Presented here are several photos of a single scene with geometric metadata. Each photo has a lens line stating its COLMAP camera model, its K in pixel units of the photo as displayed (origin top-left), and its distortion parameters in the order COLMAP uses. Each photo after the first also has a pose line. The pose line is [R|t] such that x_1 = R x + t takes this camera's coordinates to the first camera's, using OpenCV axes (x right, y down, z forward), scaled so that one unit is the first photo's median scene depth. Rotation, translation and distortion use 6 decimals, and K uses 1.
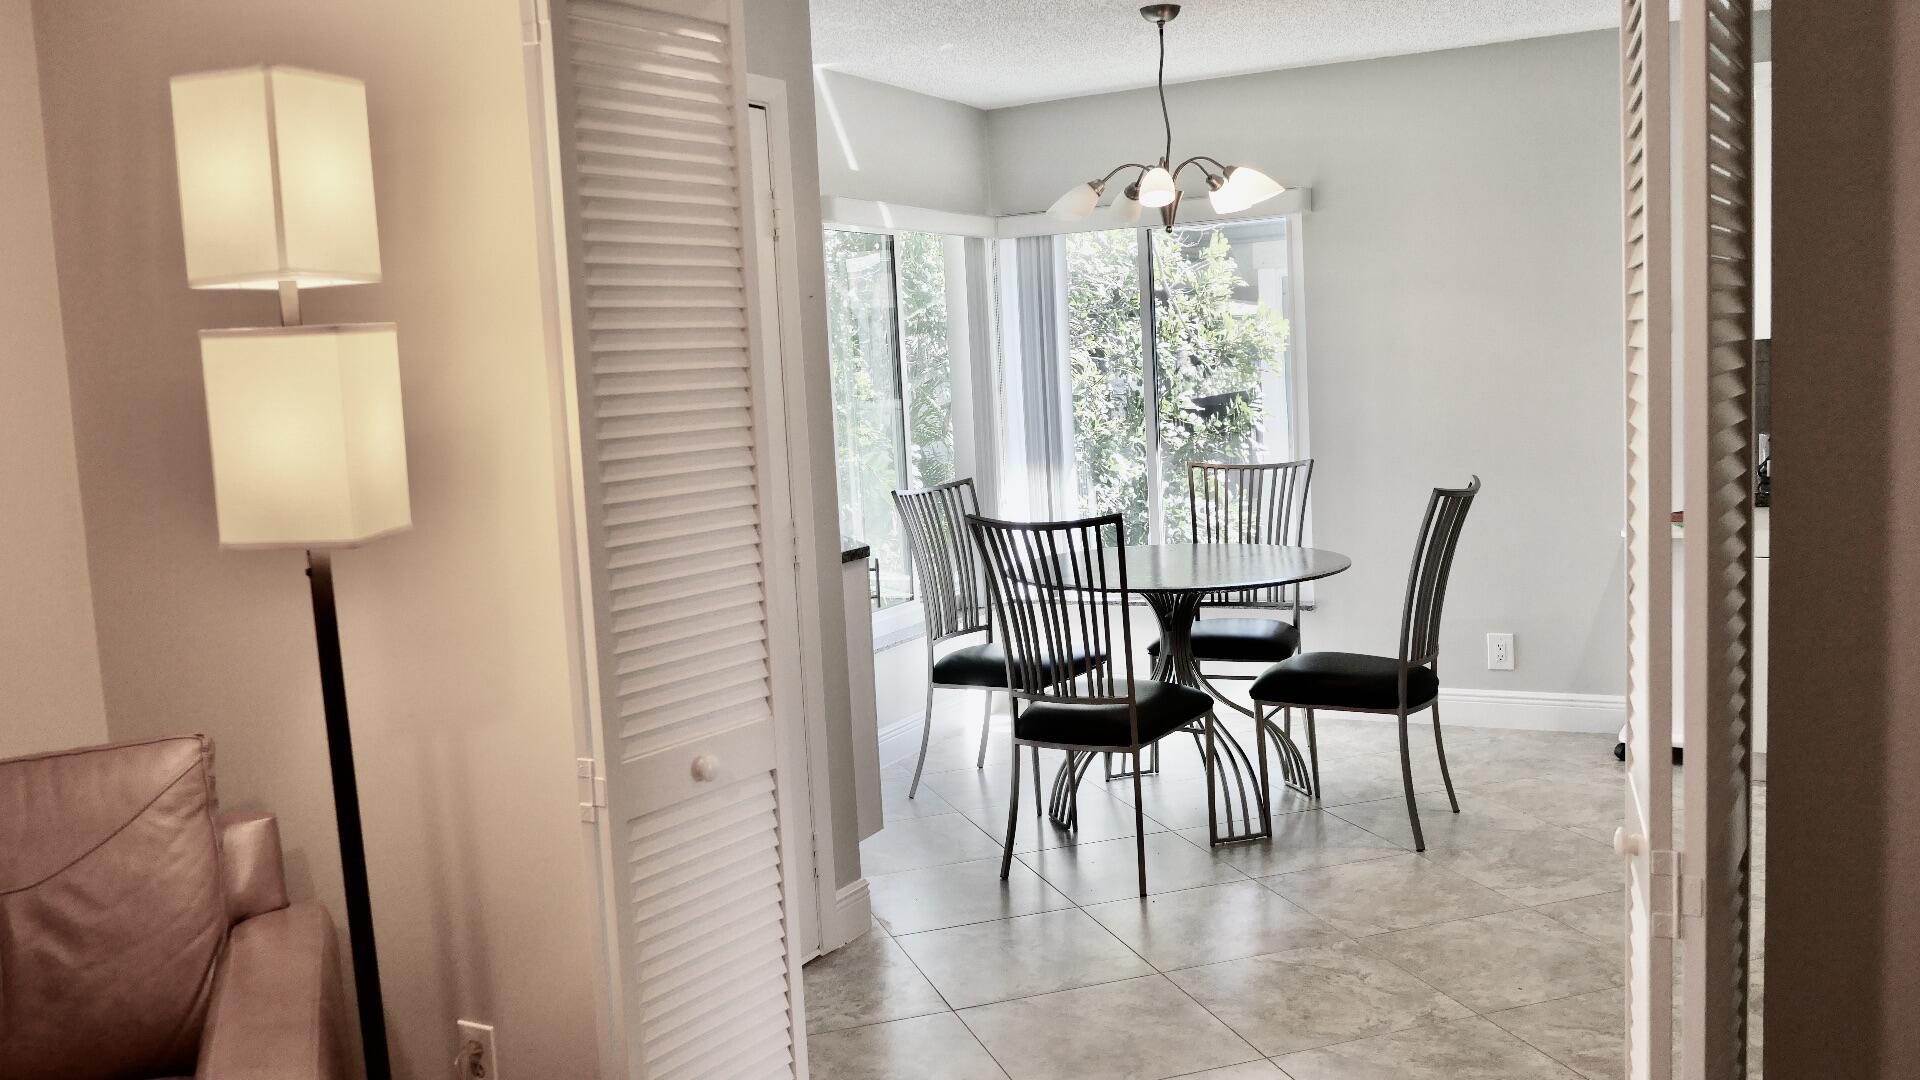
lens RADIAL K [[1633.0, 0, 960.0], [0, 1633.0, 540.0], [0, 0, 1]] dist [-0.021198, 0.003716]
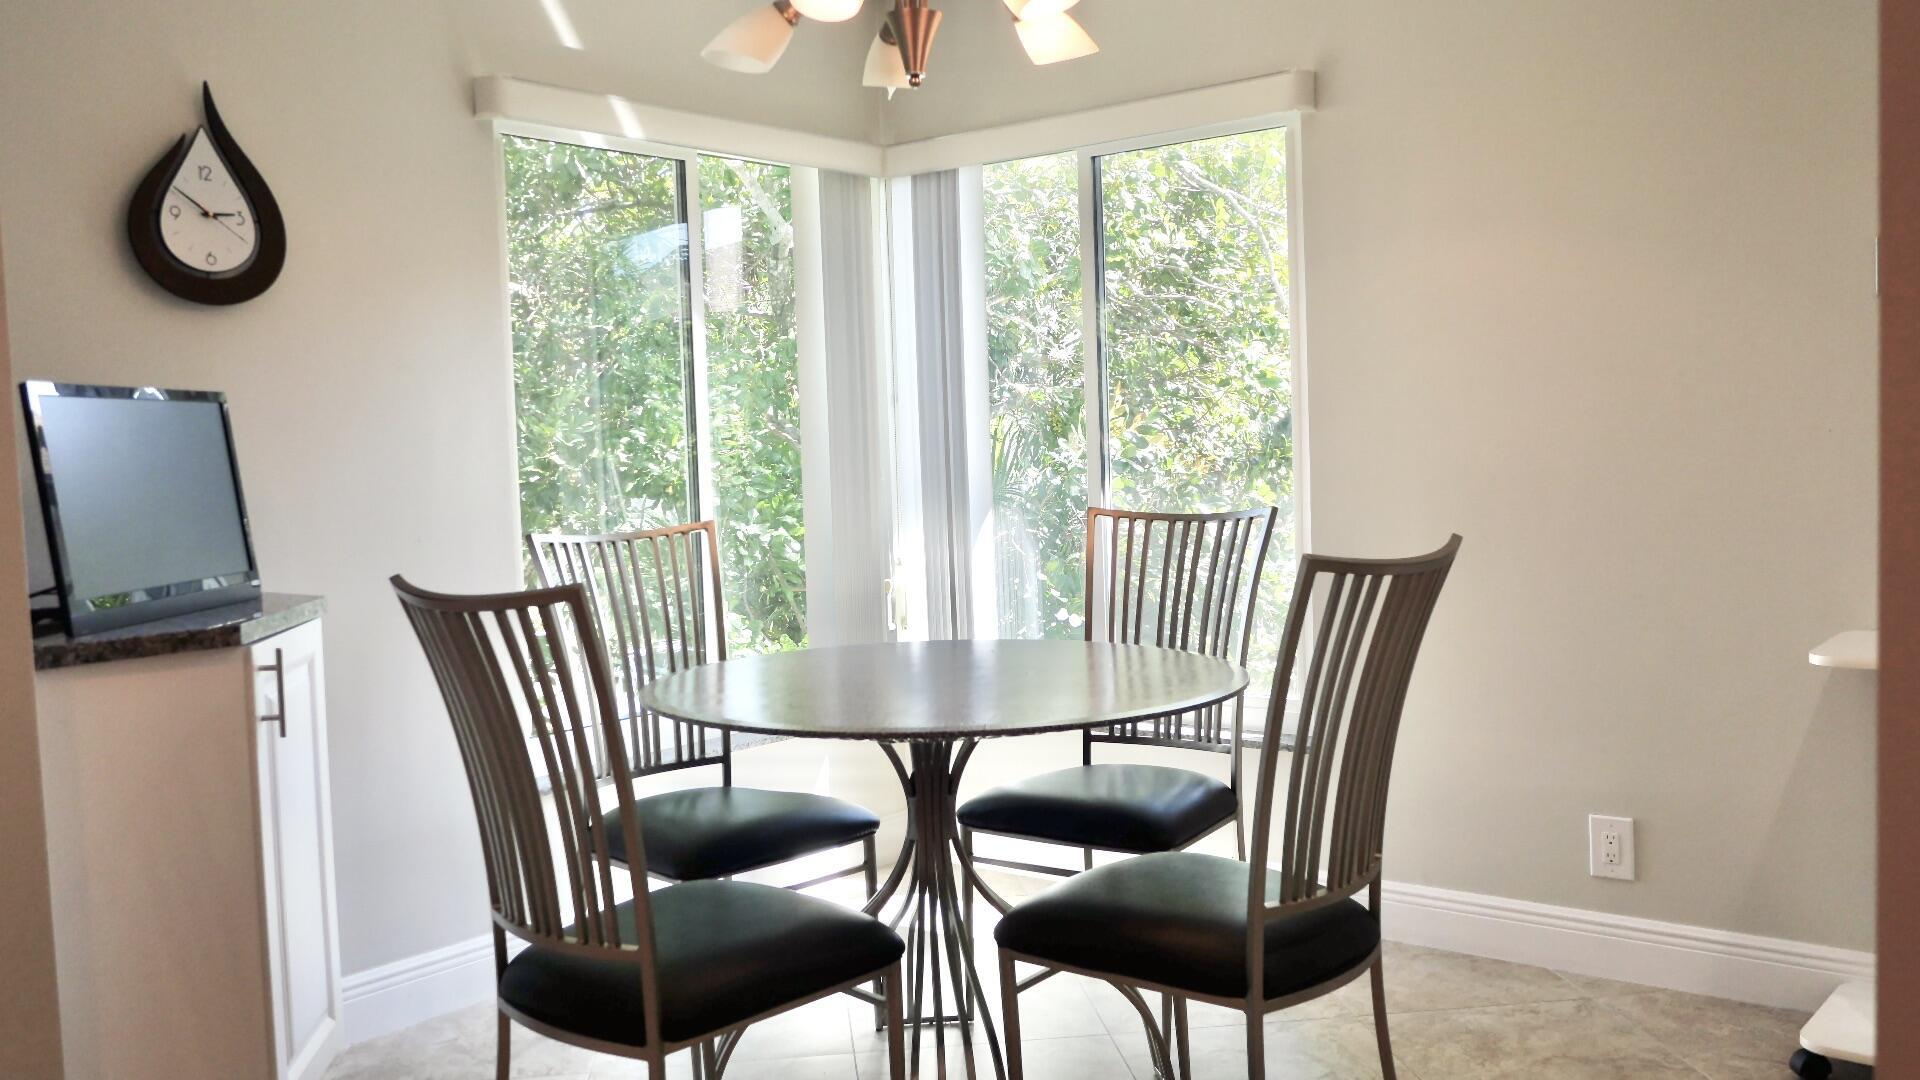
lens RADIAL K [[1633.0, 0, 960.0], [0, 1633.0, 540.0], [0, 0, 1]] dist [-0.021198, 0.003716]
pose [[0.979897, 0.031090, -0.197065, 0.256194], [-0.038701, 0.998642, -0.034889, -0.013636], [0.195712, 0.041814, 0.979769, 0.455700]]
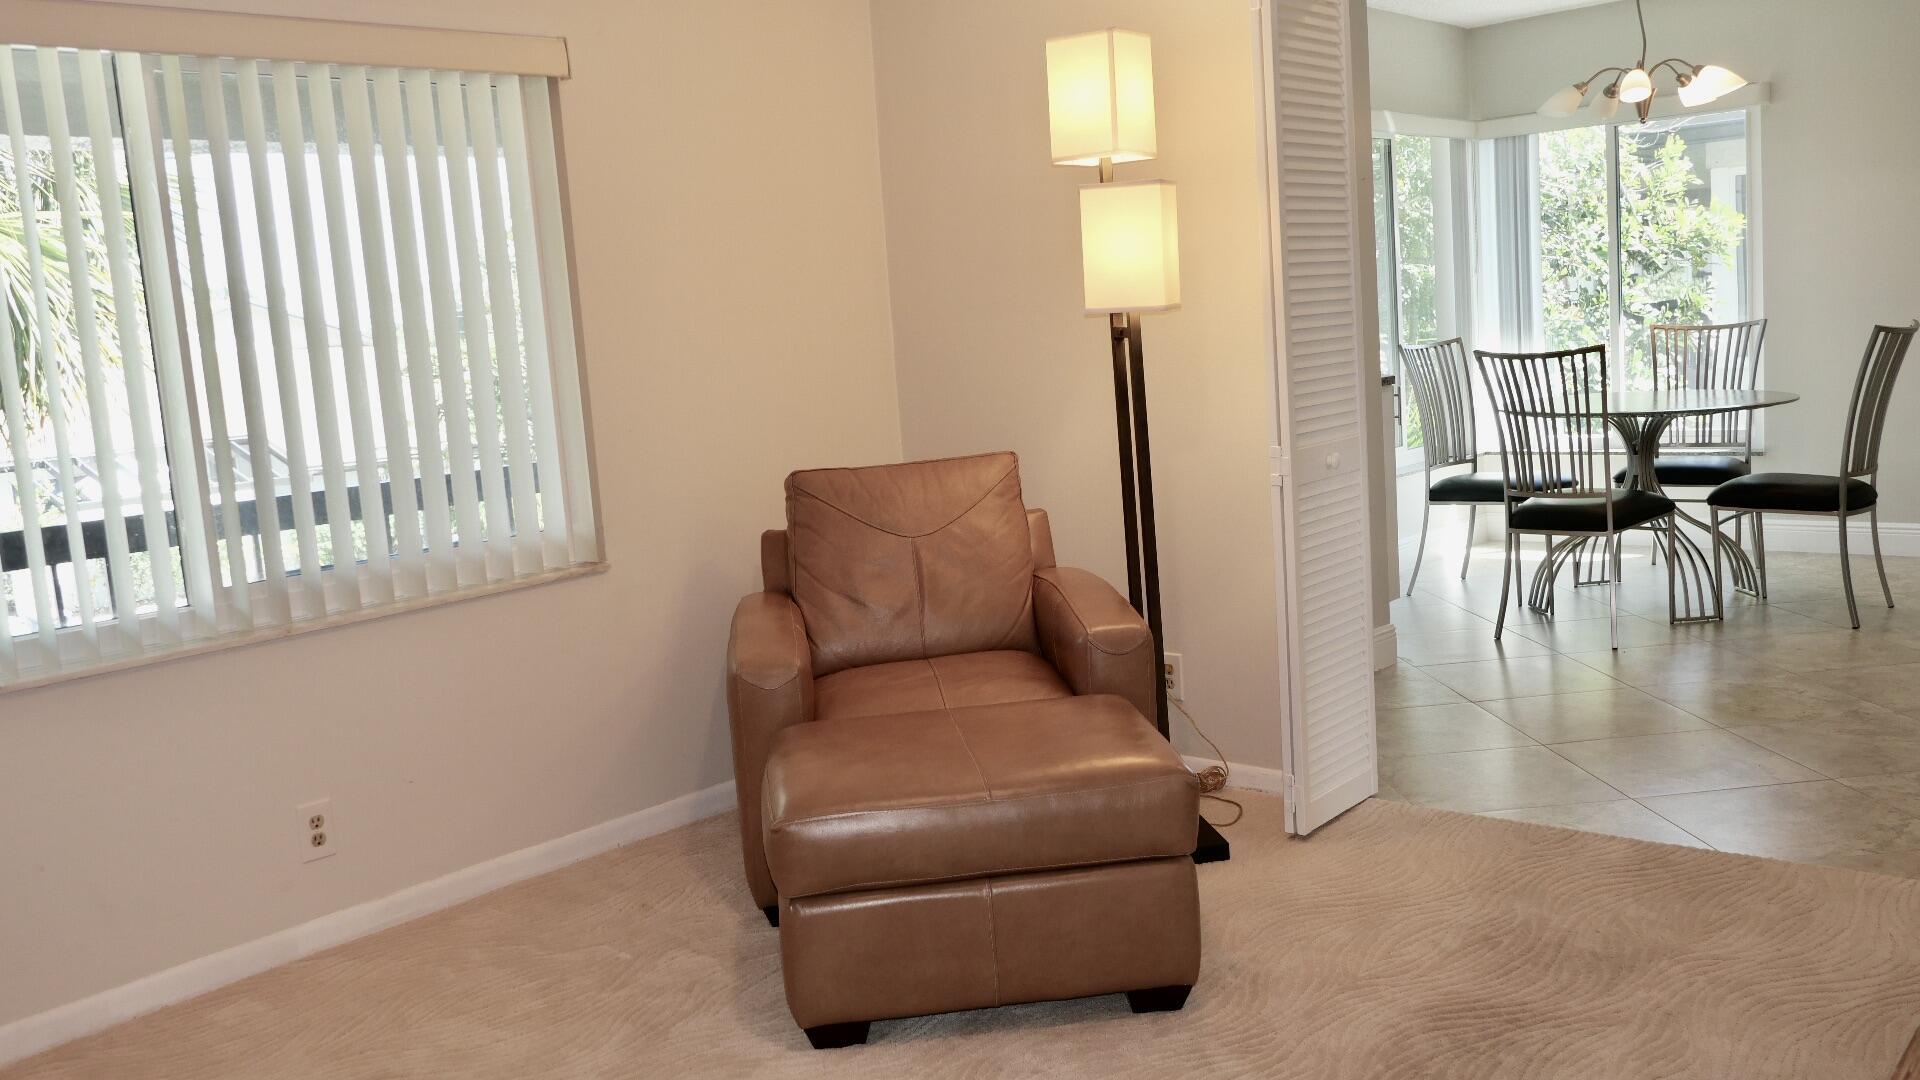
lens RADIAL K [[1633.0, 0, 960.0], [0, 1633.0, 540.0], [0, 0, 1]] dist [-0.021198, 0.003716]
pose [[0.970334, 0.014968, -0.241305, -0.067743], [-0.005202, 0.999143, 0.041059, 0.073326], [0.241713, -0.038586, 0.969580, -0.302769]]
